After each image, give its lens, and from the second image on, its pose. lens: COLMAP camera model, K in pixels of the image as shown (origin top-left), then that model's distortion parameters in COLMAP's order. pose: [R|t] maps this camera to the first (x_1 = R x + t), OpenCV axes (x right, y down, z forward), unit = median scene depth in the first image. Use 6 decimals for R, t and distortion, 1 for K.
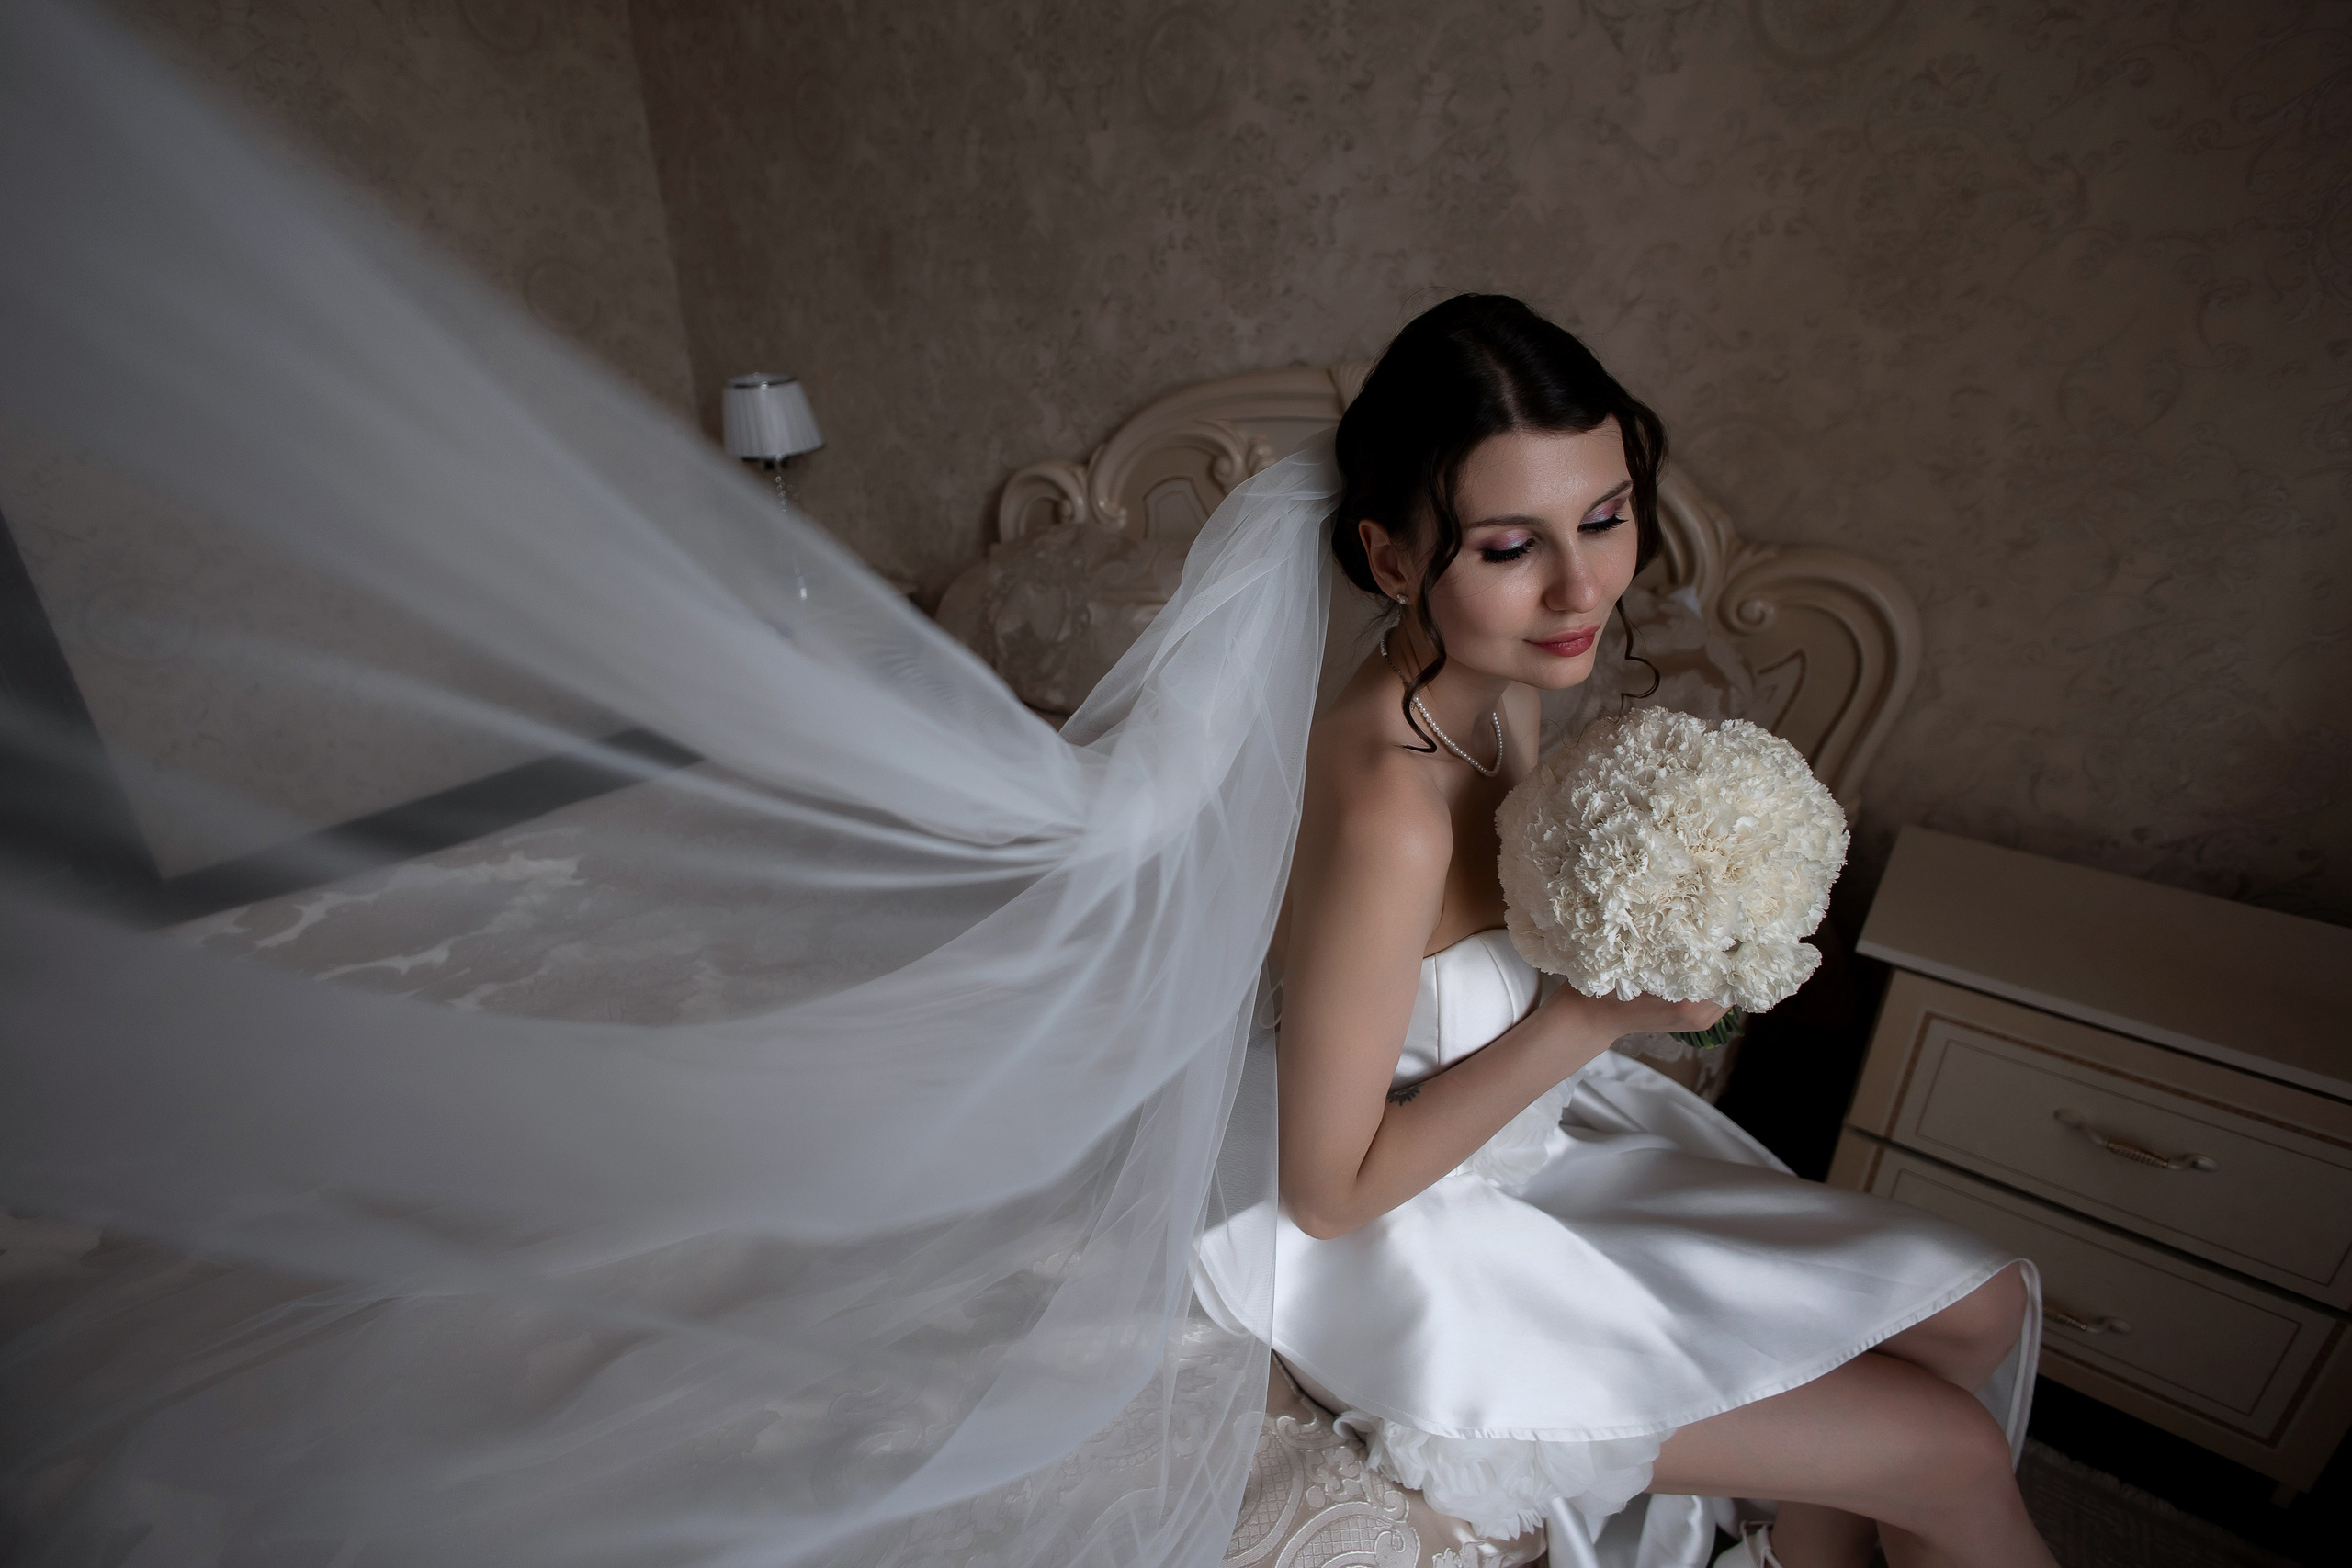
lens RADIAL K [[1084.3, 0, 1177.7], [0, 1084.3, 770.3], [0, 0, 1]] dist [0.017957, -0.007072]
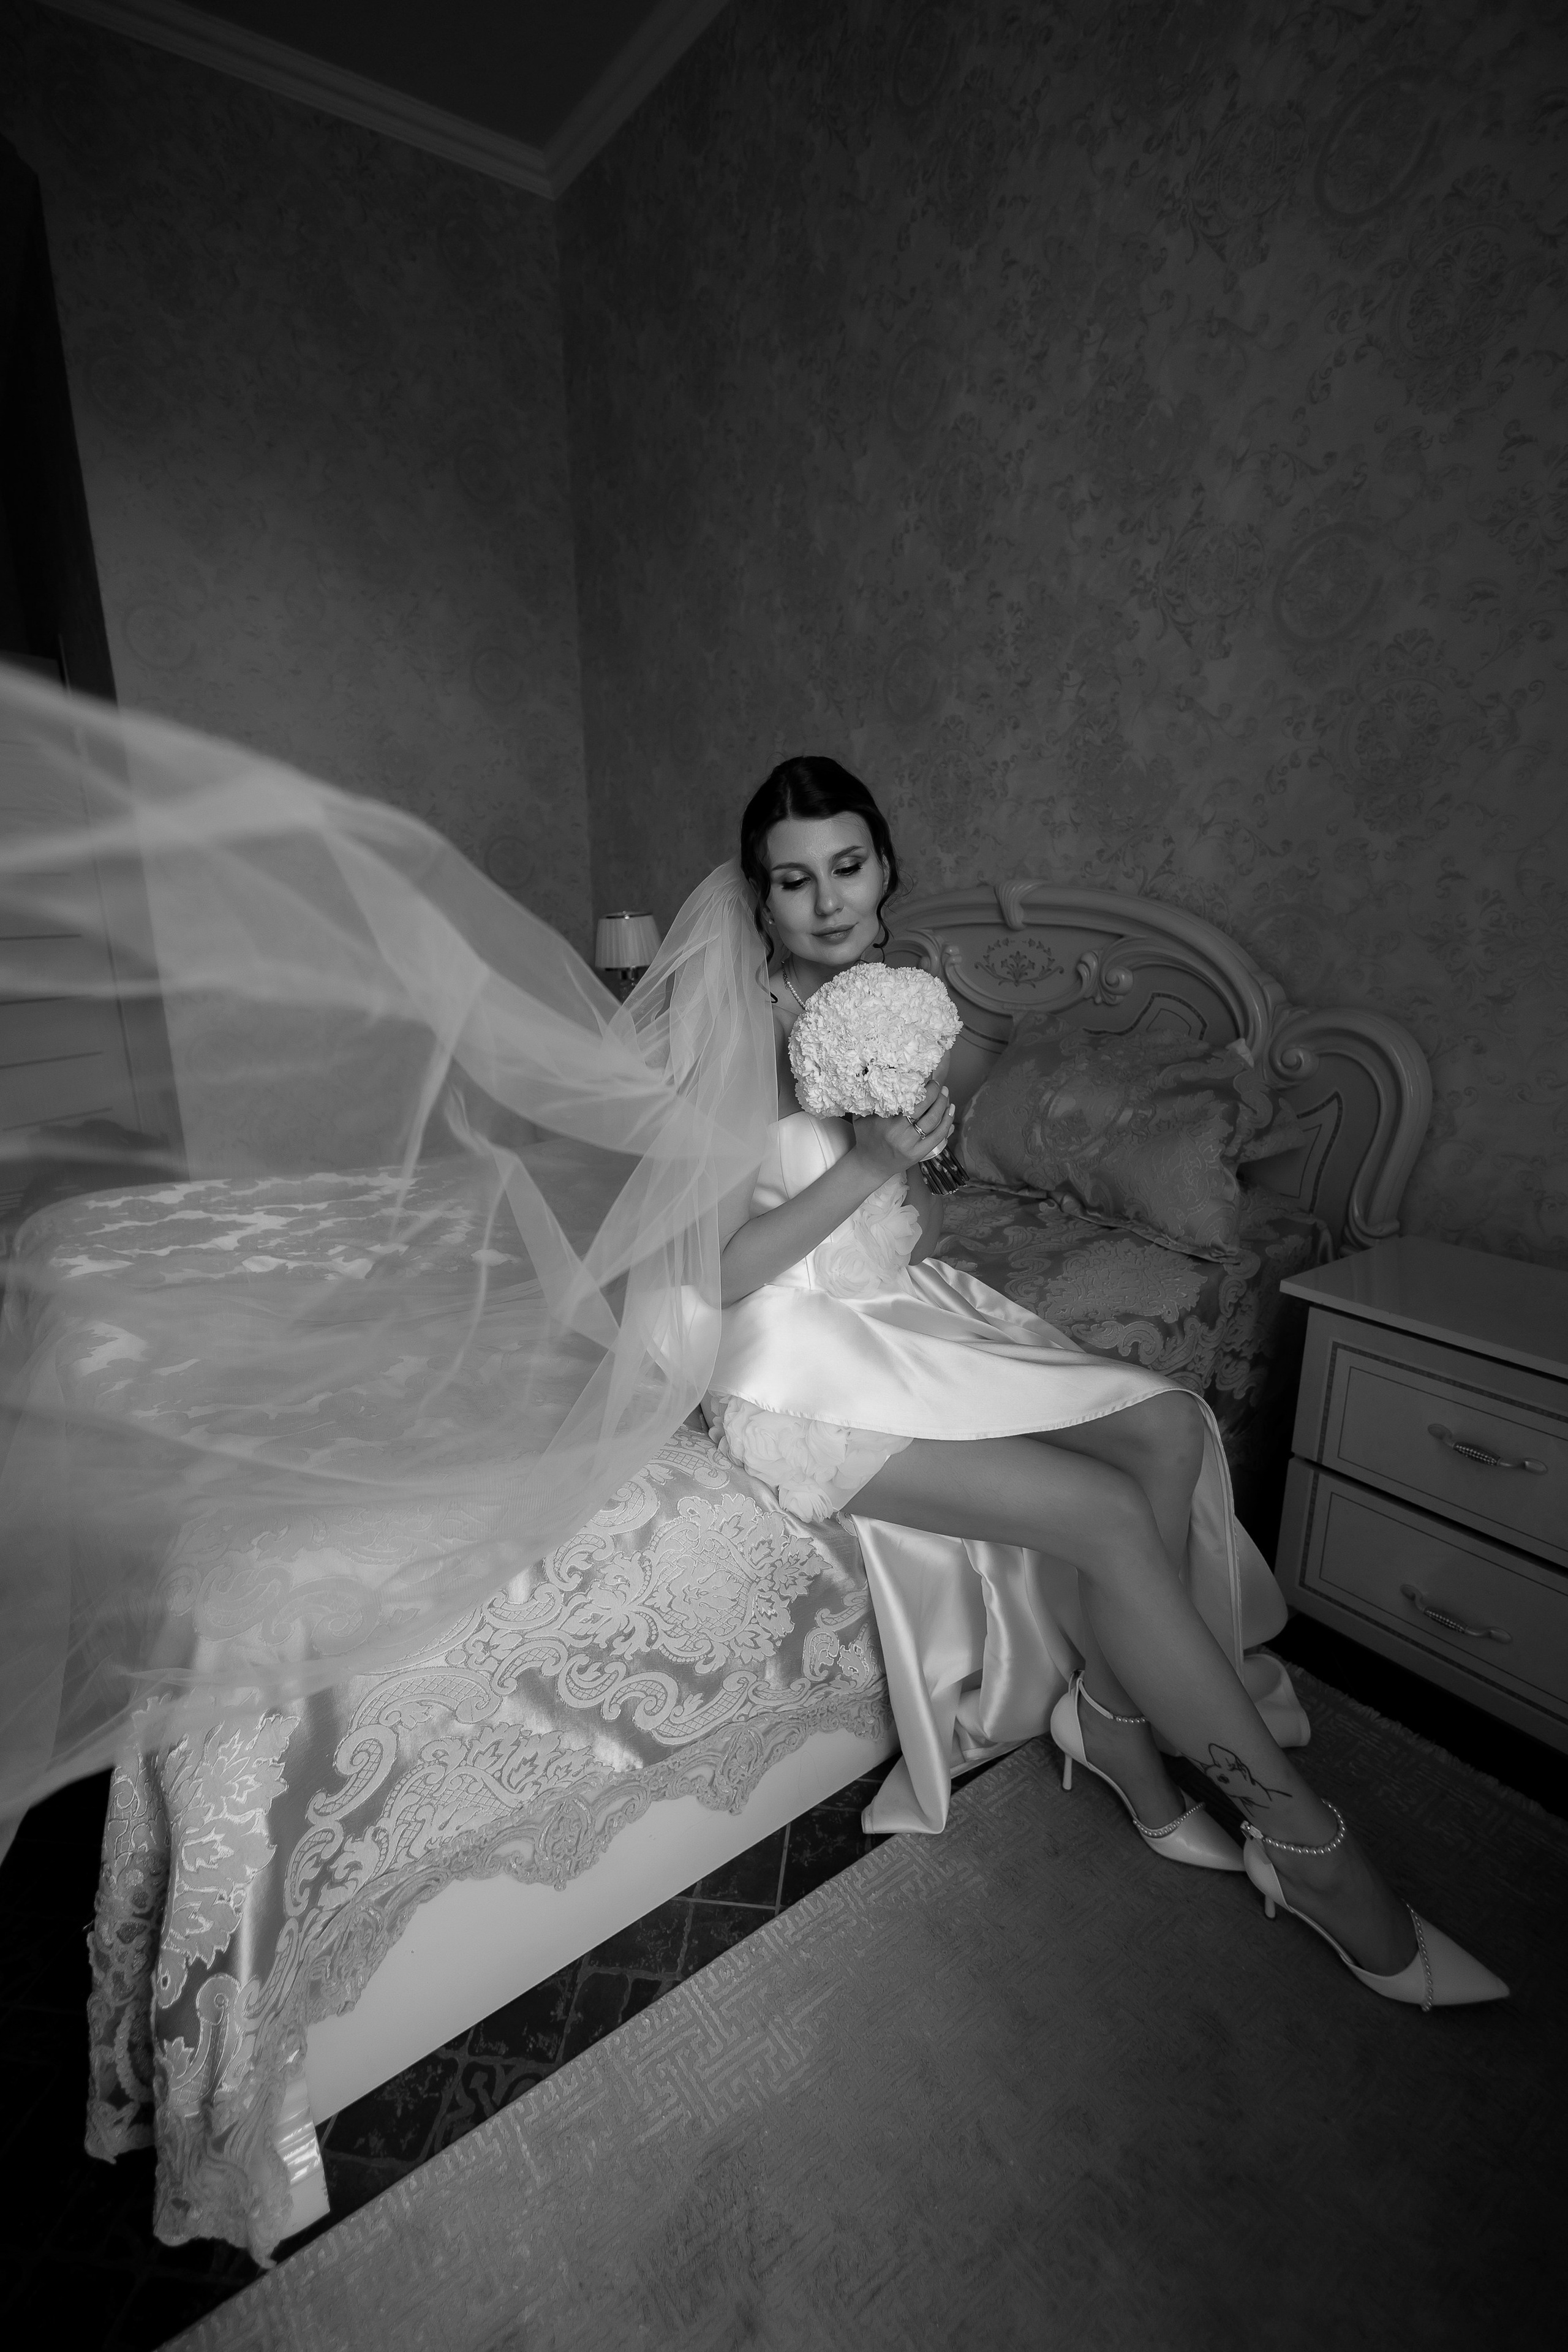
lens RADIAL K [[1084.4, 0, 784.0], [0, 1084.4, 1176.0], [0, 0, 1]] dist [0.017957, -0.007072]
pose [[0.956654, 0.068923, -0.282952, 0.334036], [-0.115540, 0.981679, -0.151516, 0.227149], [0.267325, 0.177641, 0.947091, -0.268705]]
